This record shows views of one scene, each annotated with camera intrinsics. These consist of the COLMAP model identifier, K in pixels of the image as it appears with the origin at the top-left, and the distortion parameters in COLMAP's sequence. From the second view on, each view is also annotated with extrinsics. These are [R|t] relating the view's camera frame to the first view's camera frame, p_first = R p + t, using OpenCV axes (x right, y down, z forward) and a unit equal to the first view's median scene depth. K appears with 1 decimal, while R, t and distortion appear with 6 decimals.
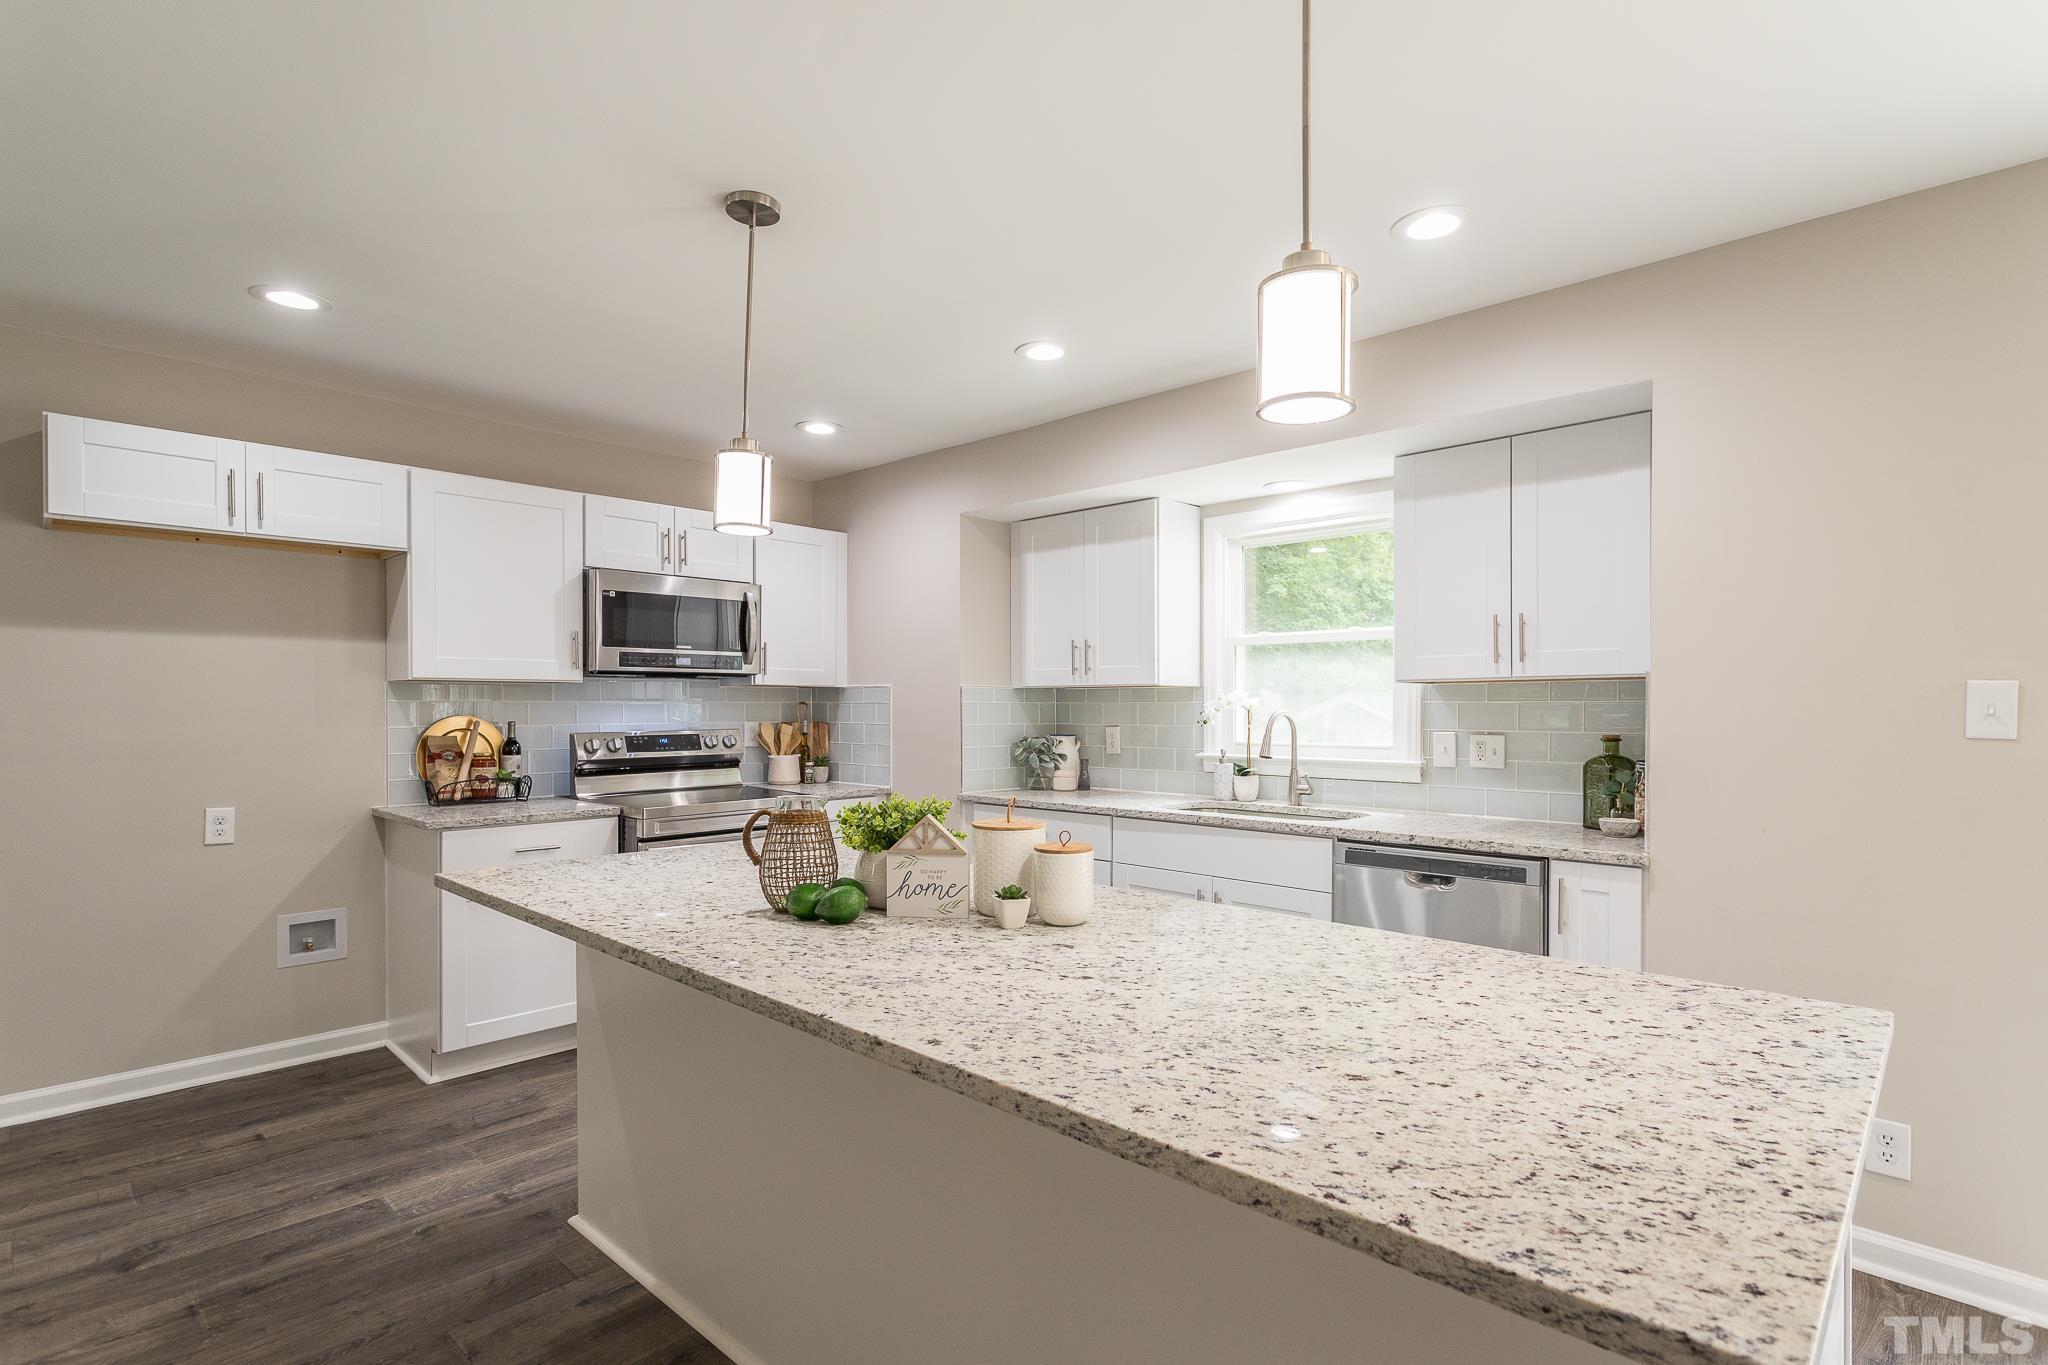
lens RADIAL K [[997.2, 0, 1030.8], [0, 997.2, 713.9], [0, 0, 1]] dist [0.002314, 0.000919]
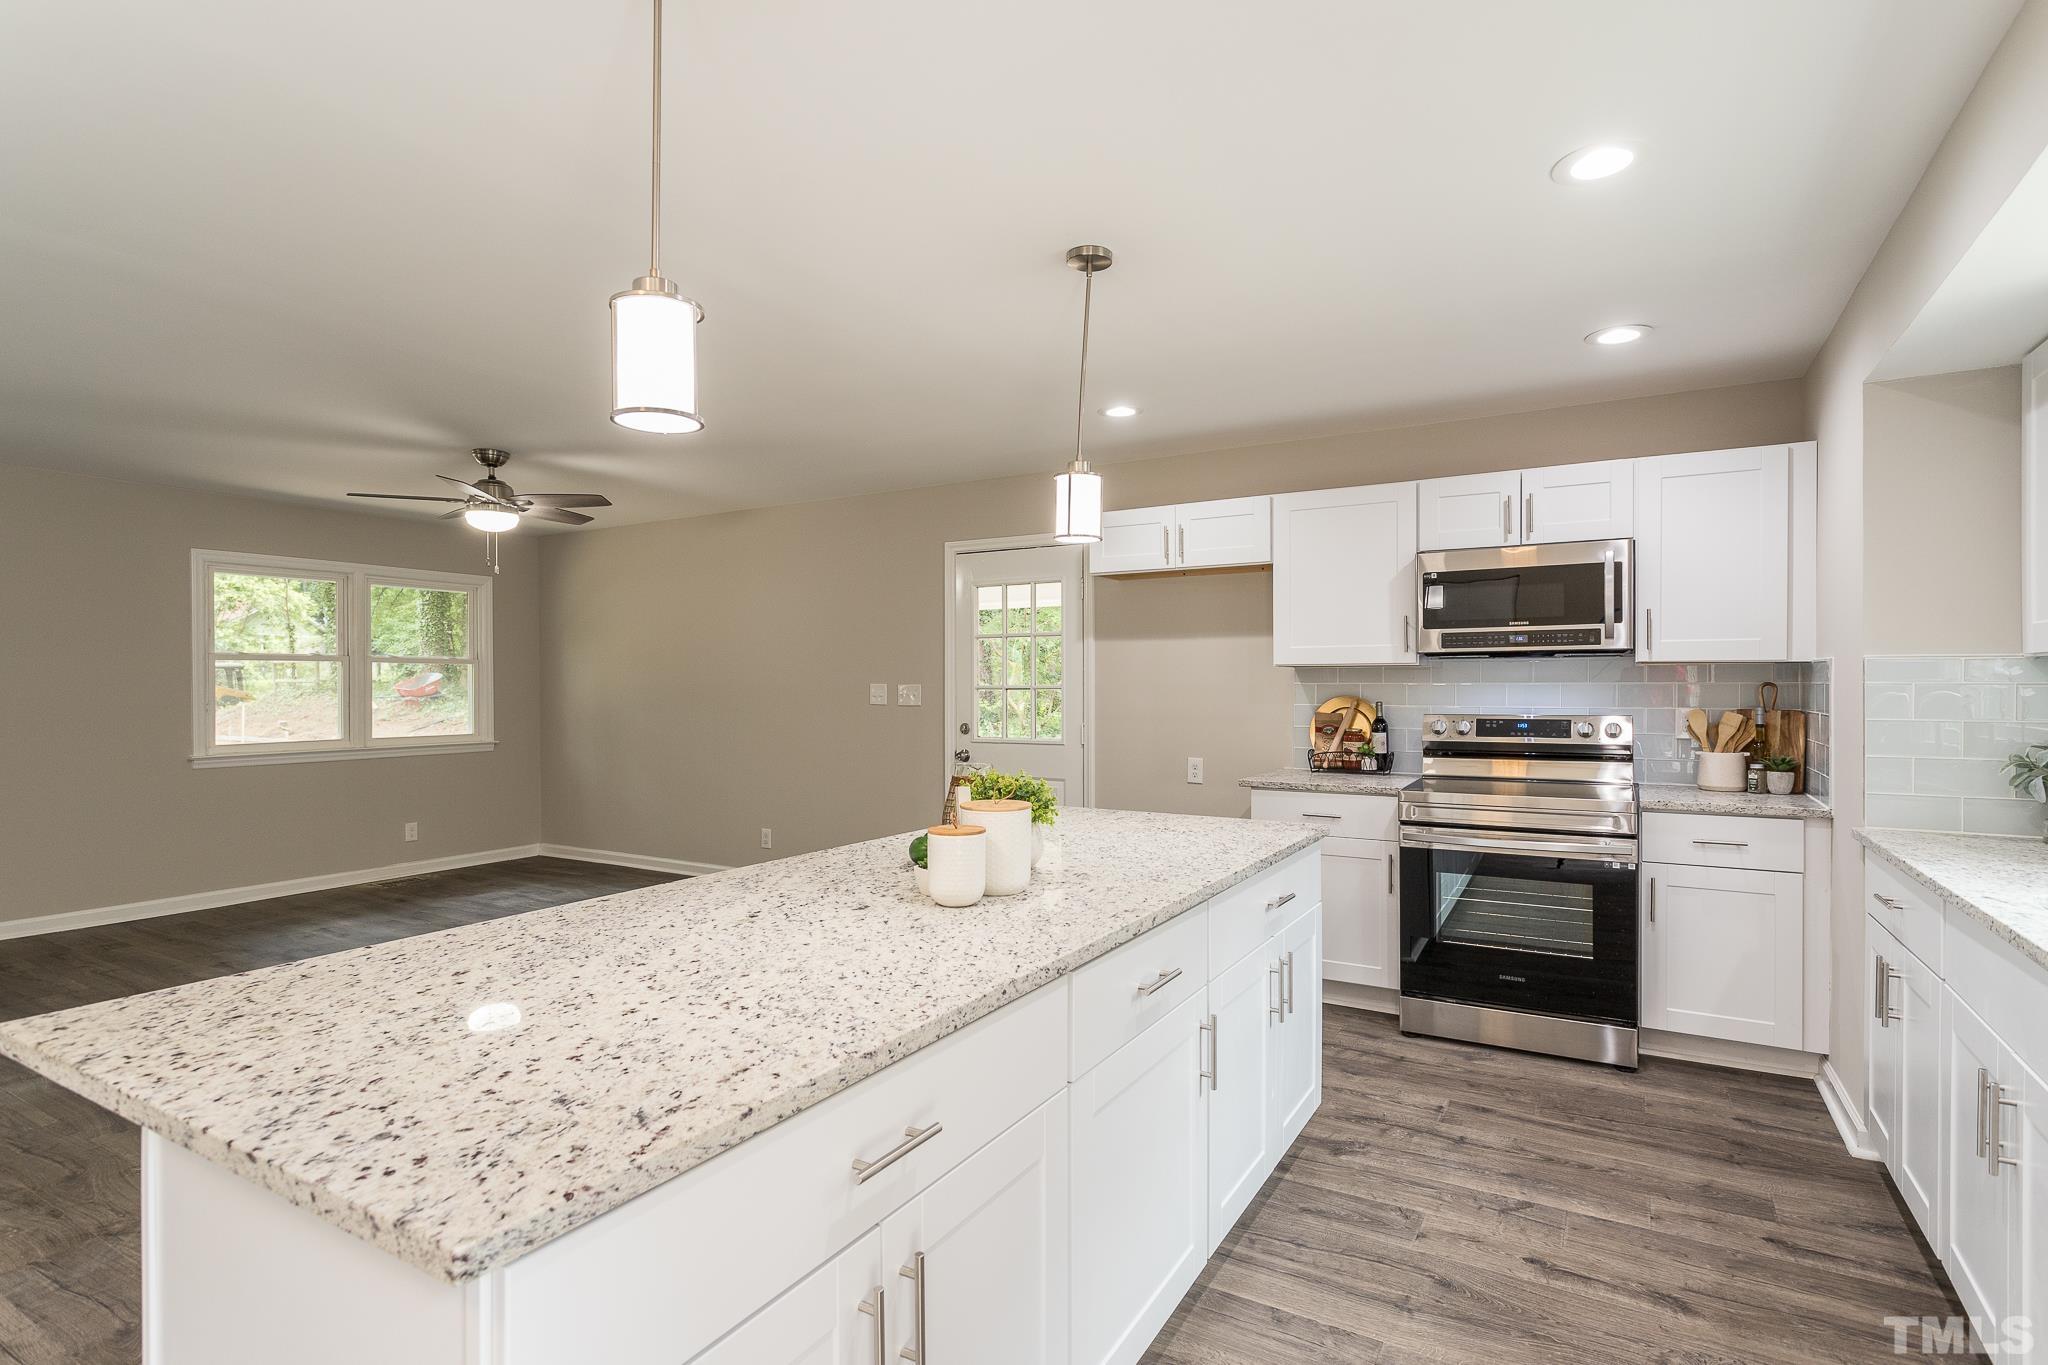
lens RADIAL K [[1004.9, 0, 1029.3], [0, 1004.9, 679.7], [0, 0, 1]] dist [0.005681, 0.000007]
pose [[0.220339, -0.005756, -0.975406, 0.525314], [-0.007100, 0.999947, -0.007505, -0.006246], [0.975398, 0.008579, 0.220286, 0.419787]]
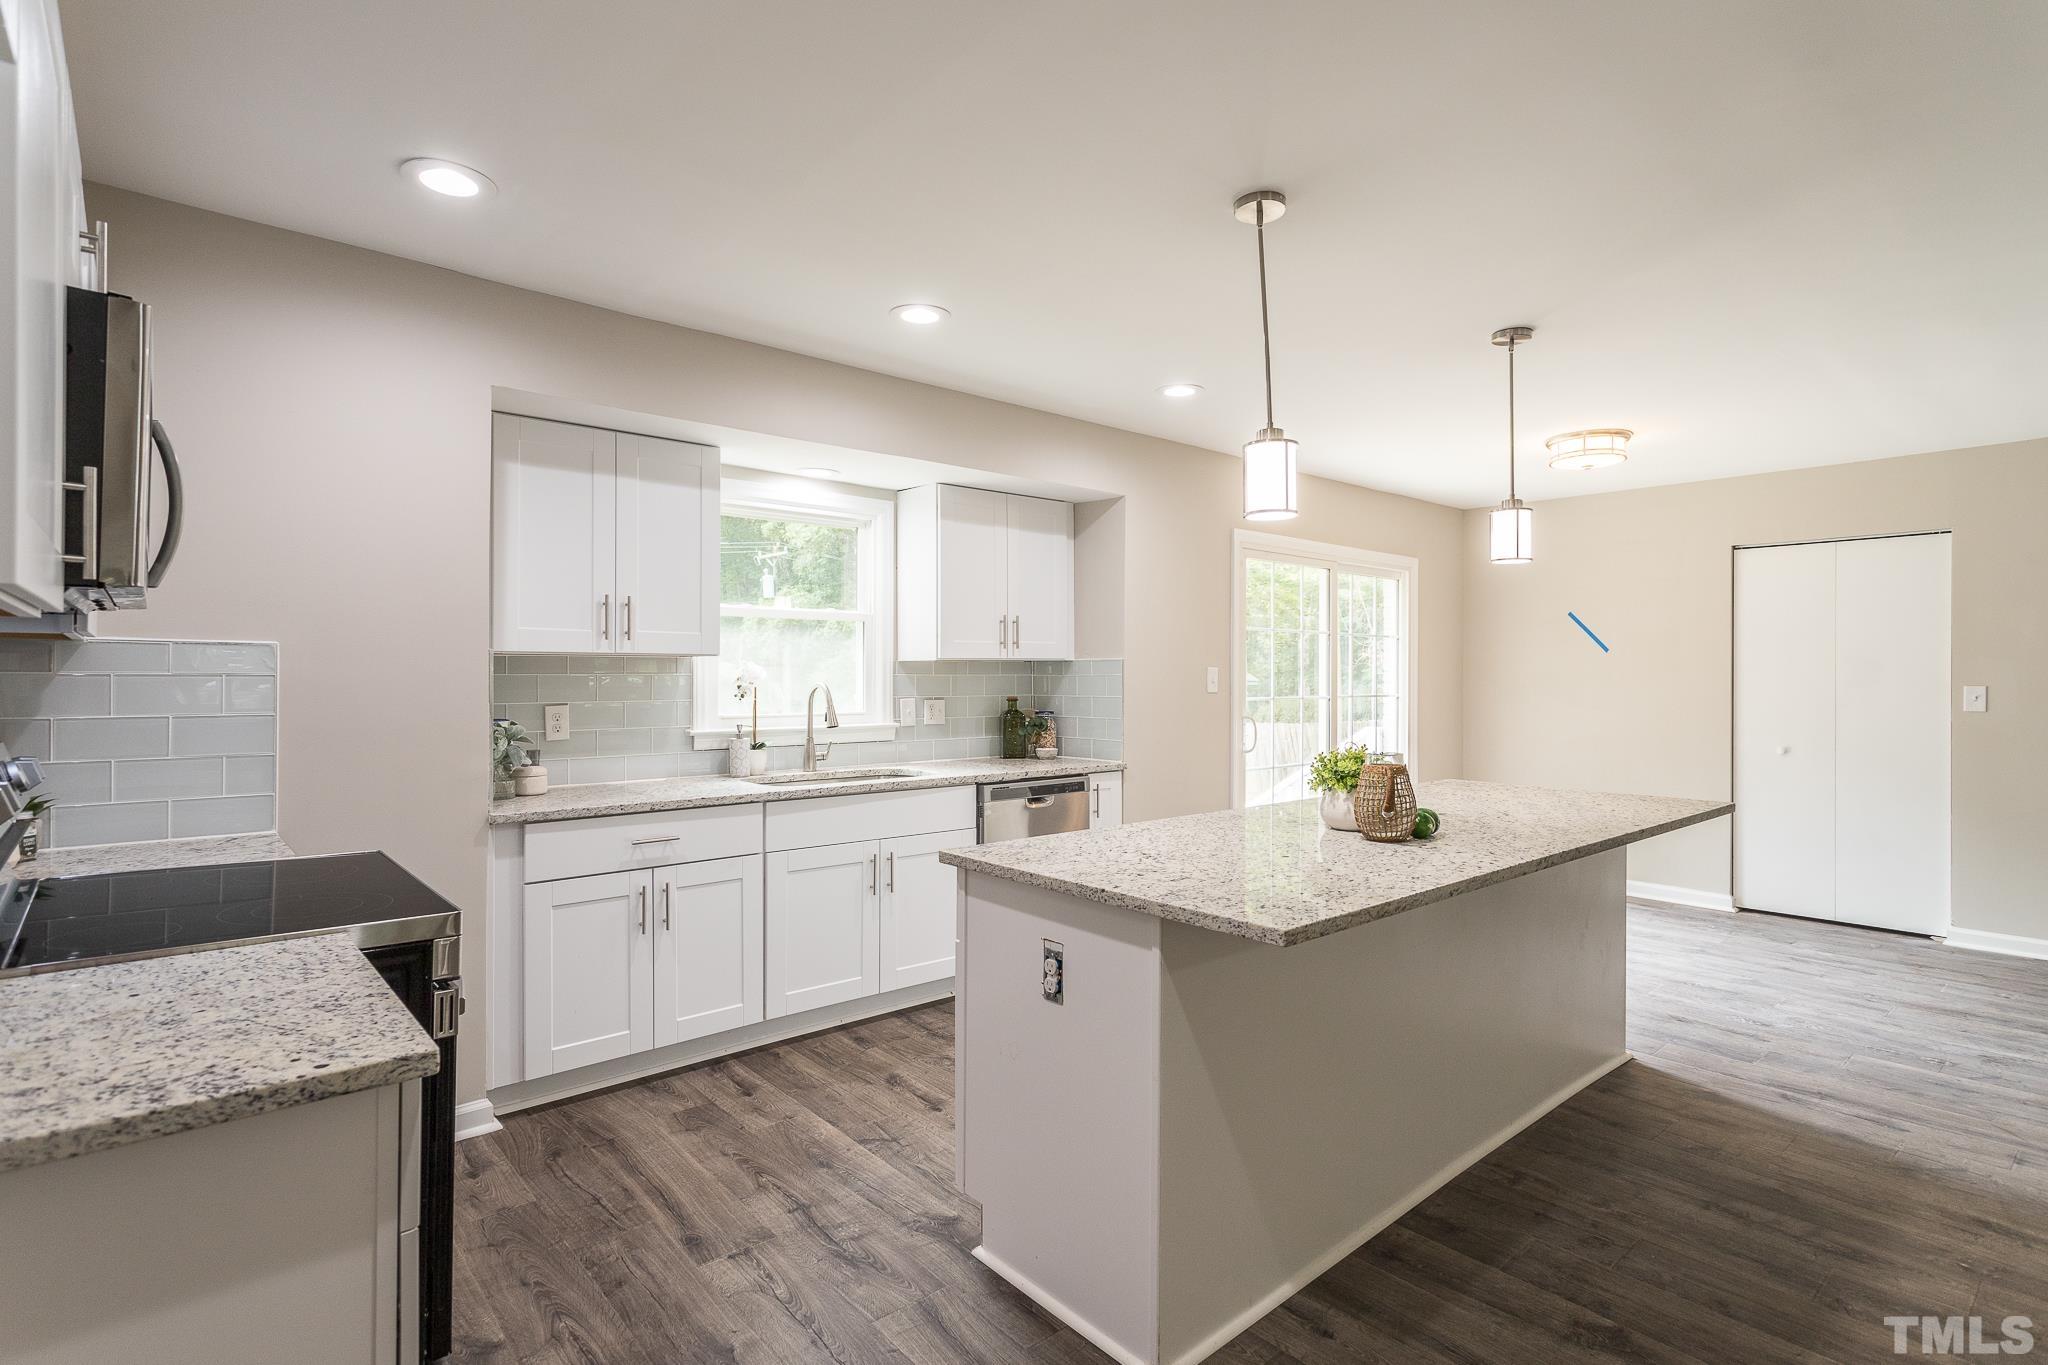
lens RADIAL K [[1004.9, 0, 1029.3], [0, 1004.9, 679.7], [0, 0, 1]] dist [0.005681, 0.000007]
pose [[0.094010, -0.006770, 0.995548, -0.835123], [0.005212, 0.999967, 0.006308, -0.013047], [-0.995558, 0.004596, 0.094042, 0.708081]]
